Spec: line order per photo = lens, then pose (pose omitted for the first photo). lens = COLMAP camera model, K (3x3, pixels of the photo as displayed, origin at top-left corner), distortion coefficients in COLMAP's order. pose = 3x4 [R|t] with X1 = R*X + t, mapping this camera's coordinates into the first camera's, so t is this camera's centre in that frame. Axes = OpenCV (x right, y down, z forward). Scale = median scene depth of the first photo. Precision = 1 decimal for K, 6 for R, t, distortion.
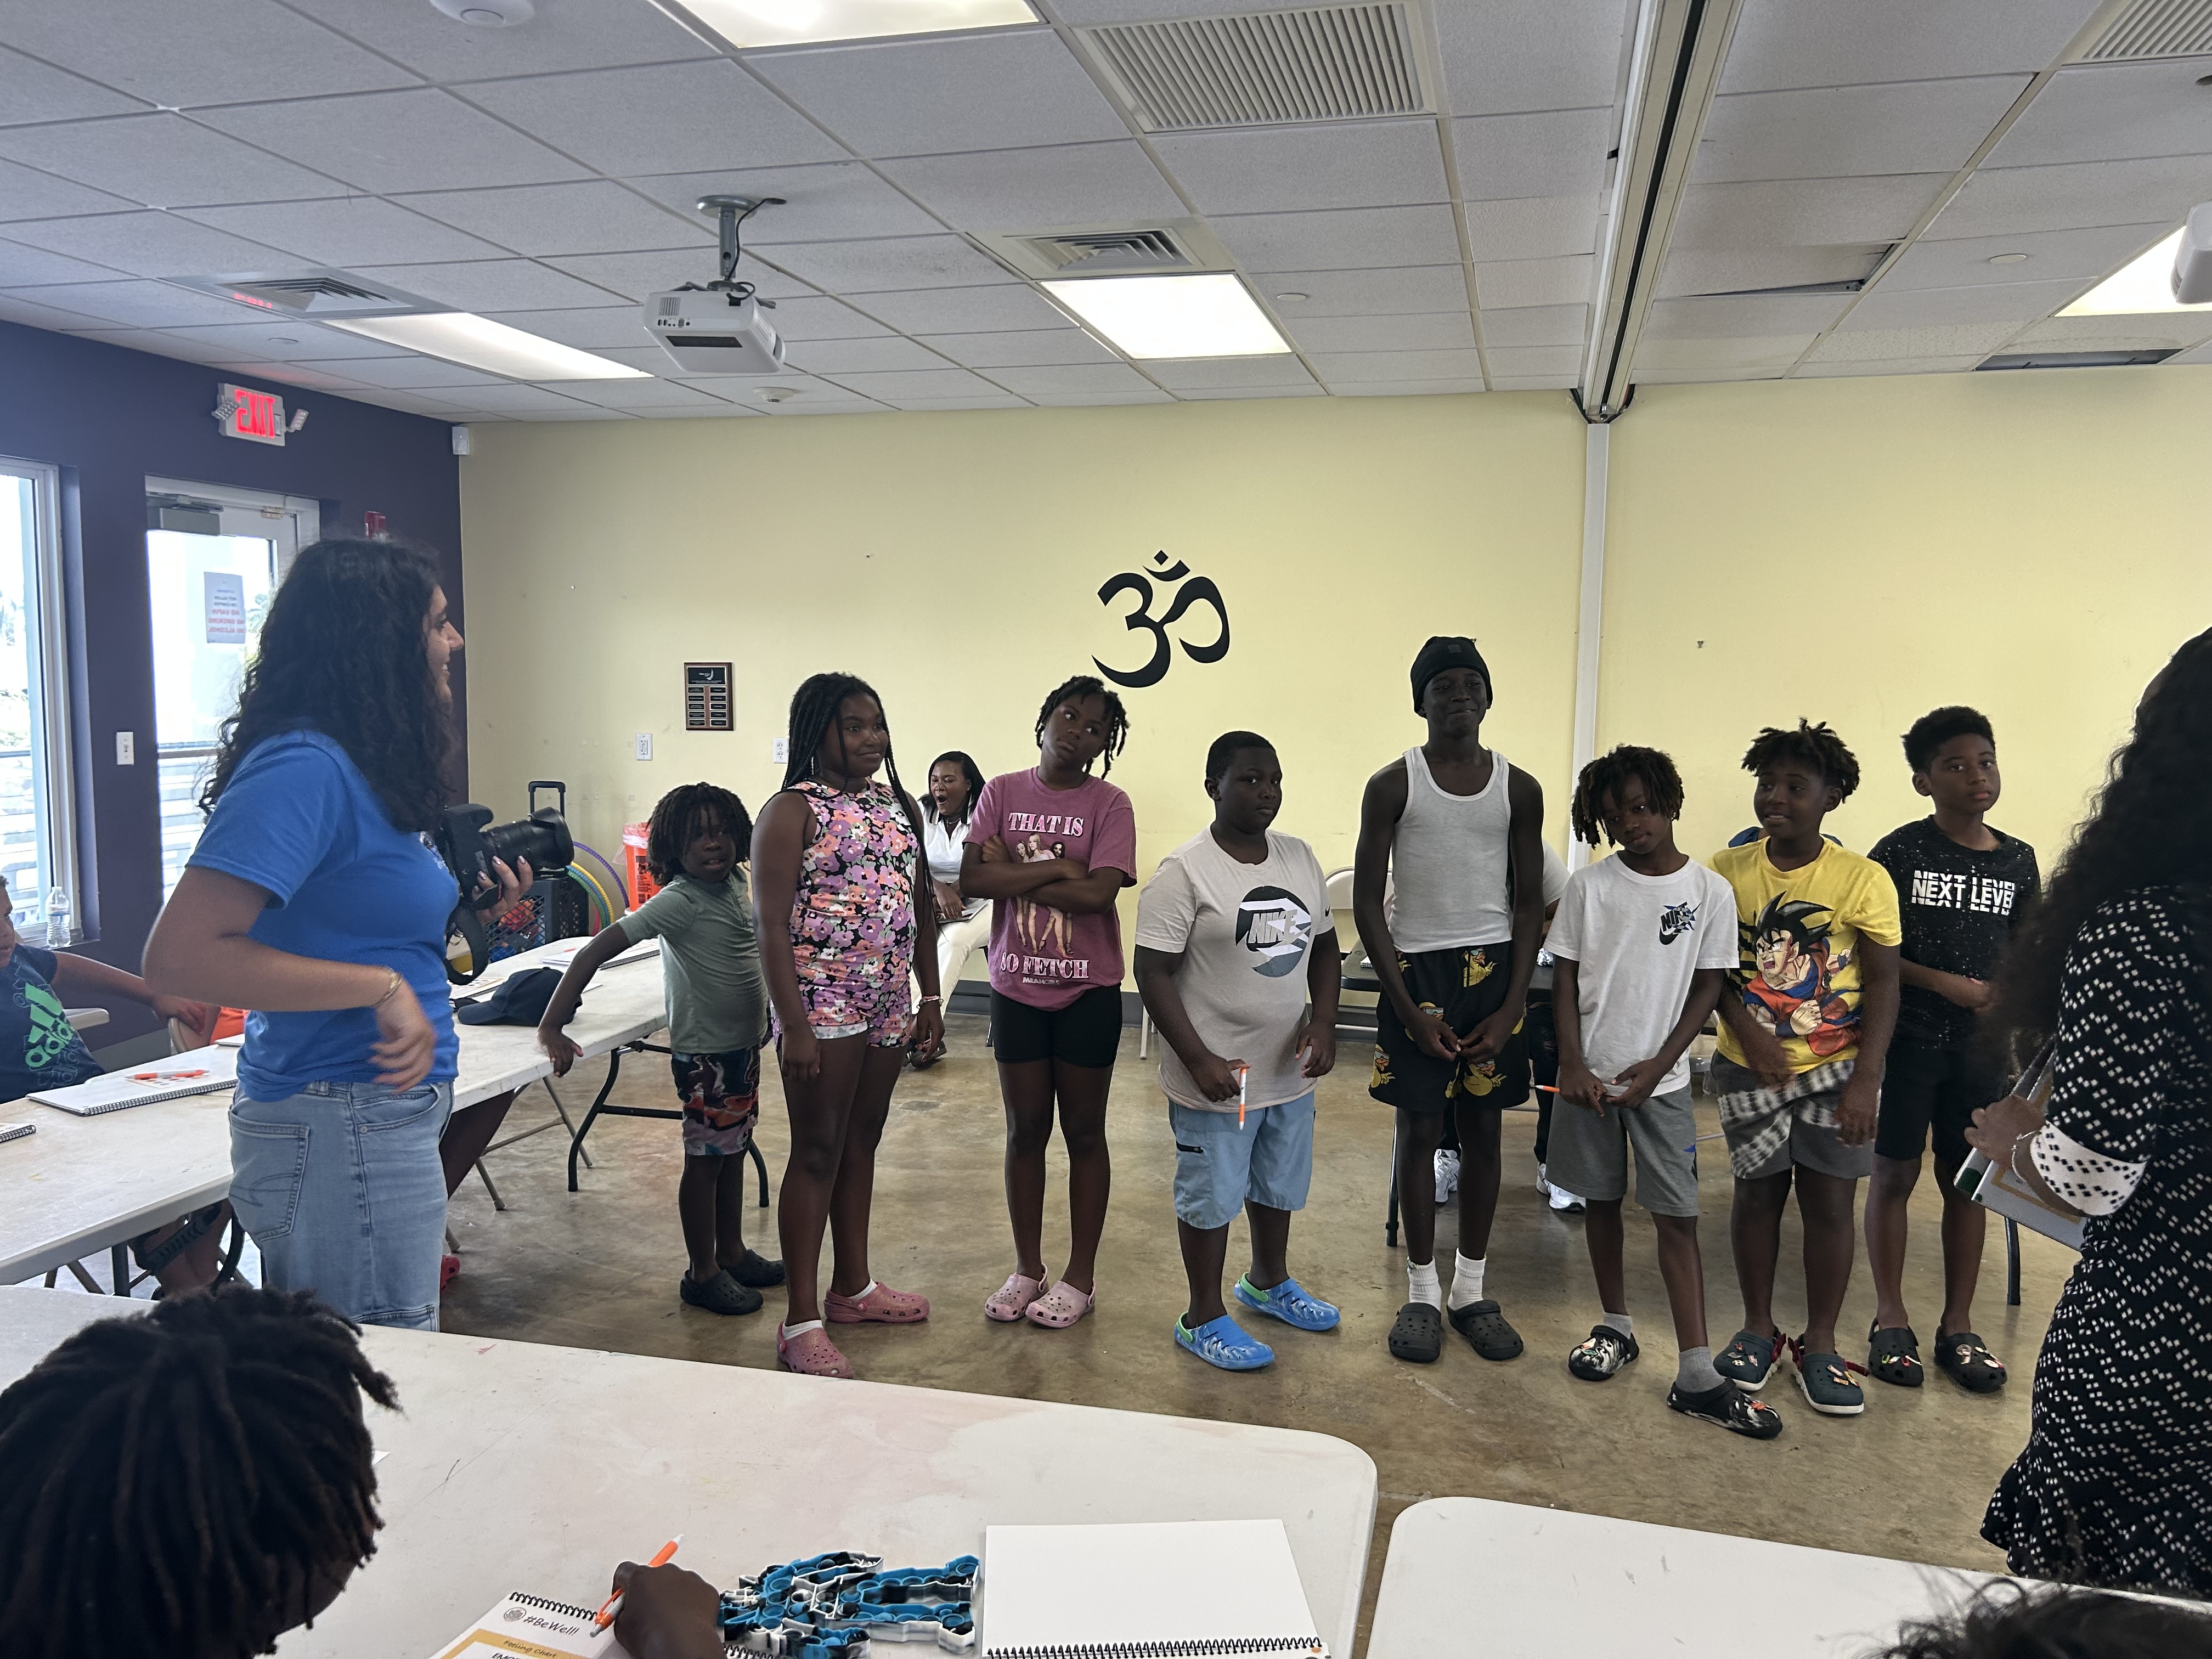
lens RADIAL K [[1732.5, 0, 1106.0], [0, 1732.5, 829.5], [0, 0, 1]] dist [-0.004254, -0.001347]
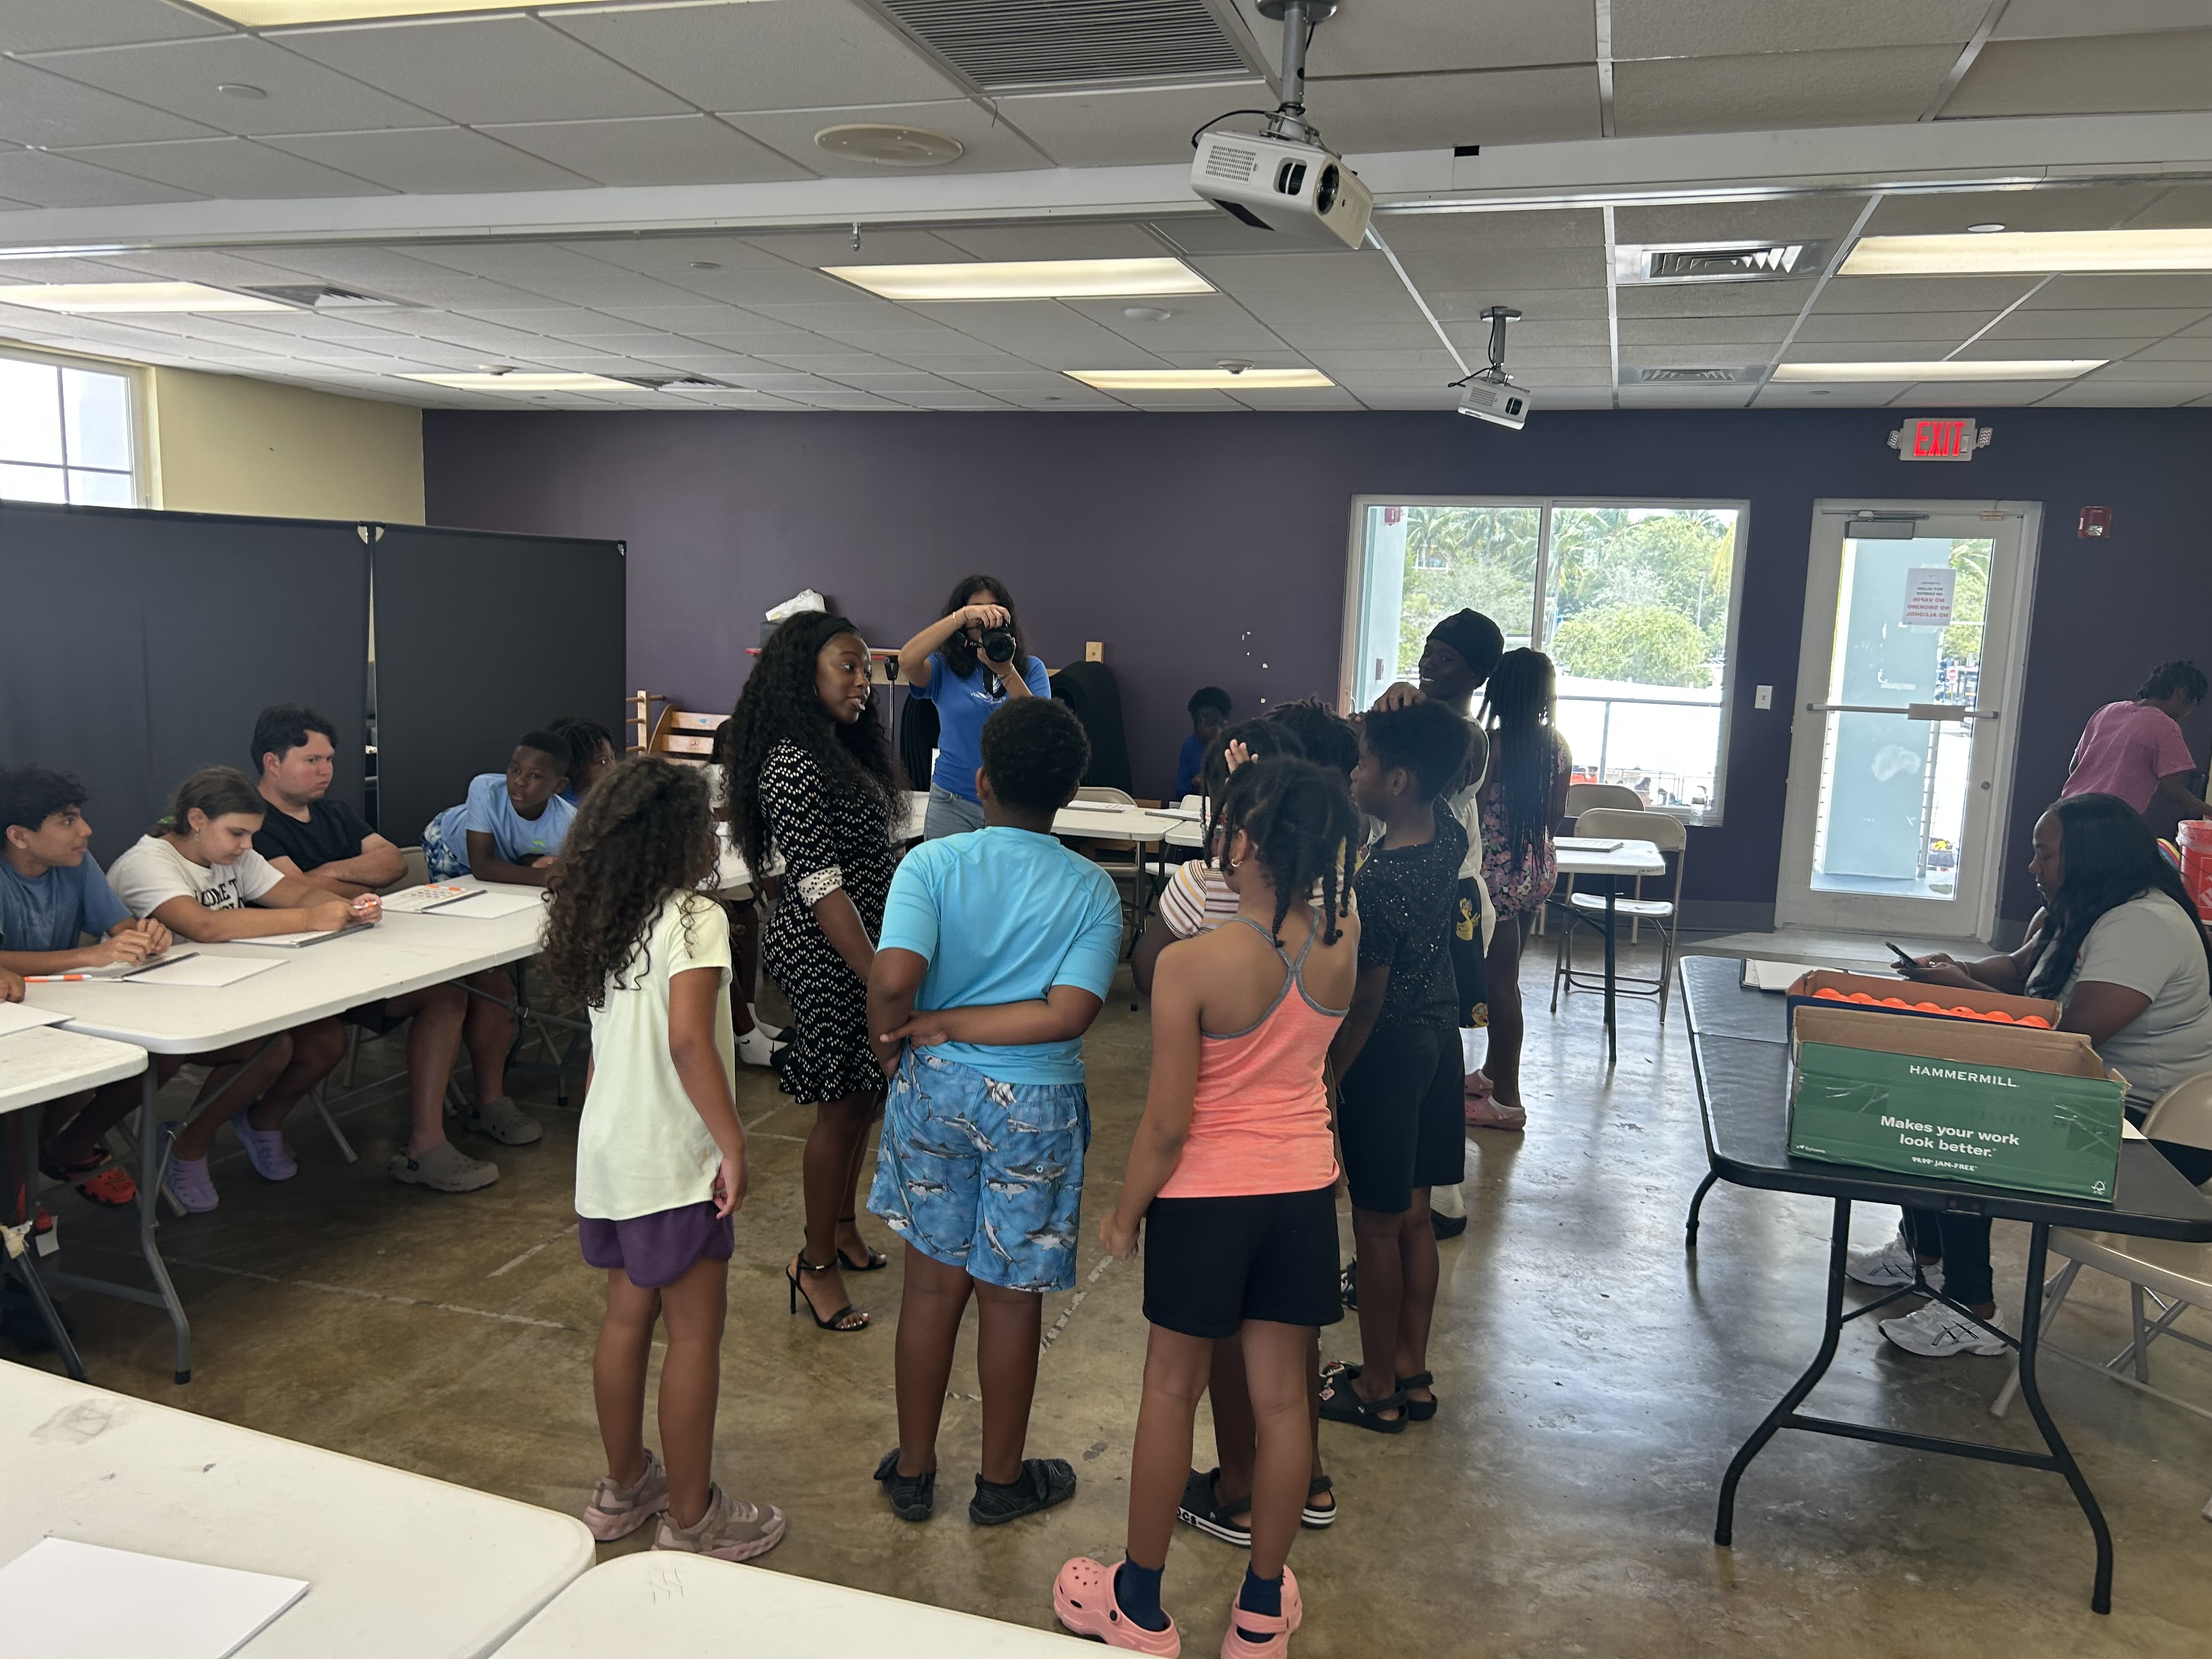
lens RADIAL K [[1732.5, 0, 1106.0], [0, 1732.5, 829.5], [0, 0, 1]] dist [-0.004254, -0.001347]
pose [[-0.040265, 0.122968, -0.991594, 0.784984], [-0.122113, 0.984354, 0.127028, -0.051186], [0.991699, 0.126201, -0.024619, 0.484071]]
